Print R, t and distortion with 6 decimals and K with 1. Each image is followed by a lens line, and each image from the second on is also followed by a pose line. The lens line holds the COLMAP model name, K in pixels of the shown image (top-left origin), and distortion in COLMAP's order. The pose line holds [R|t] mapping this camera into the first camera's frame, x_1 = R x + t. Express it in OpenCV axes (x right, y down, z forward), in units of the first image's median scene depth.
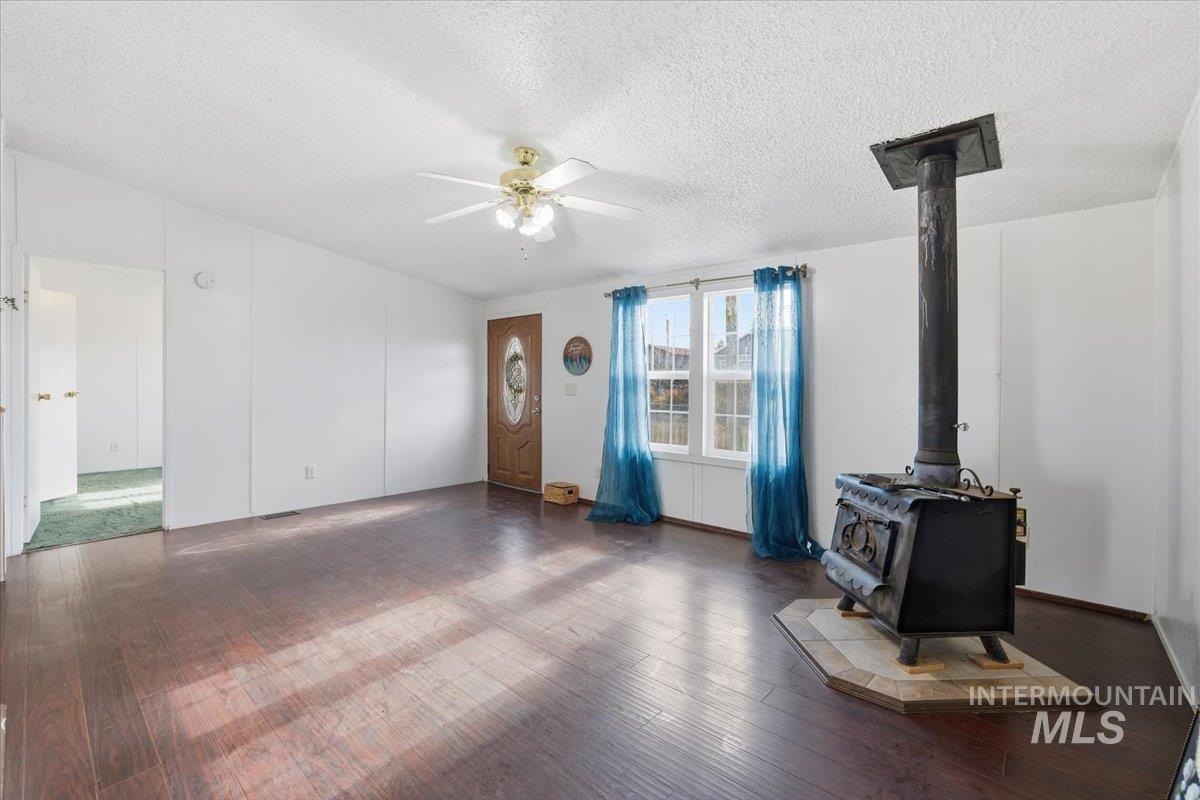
lens RADIAL K [[527.7, 0, 600.5], [0, 527.7, 391.2], [0, 0, 1]] dist [-0.003237, 0.000213]
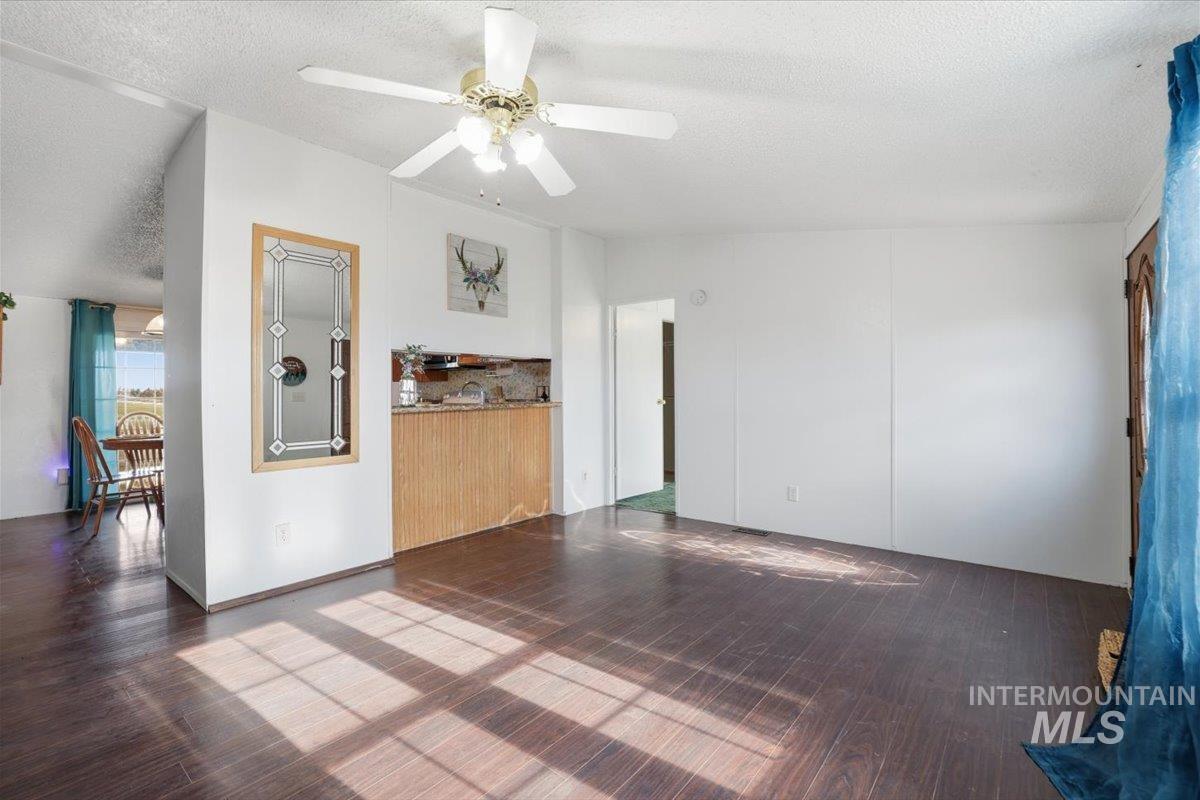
lens RADIAL K [[527.7, 0, 600.5], [0, 527.7, 391.2], [0, 0, 1]] dist [-0.003237, 0.000213]
pose [[0.060585, -0.019598, -0.997971, 0.607897], [0.000310, 0.999808, -0.019615, -0.006649], [0.998163, 0.000879, 0.060579, 1.151566]]
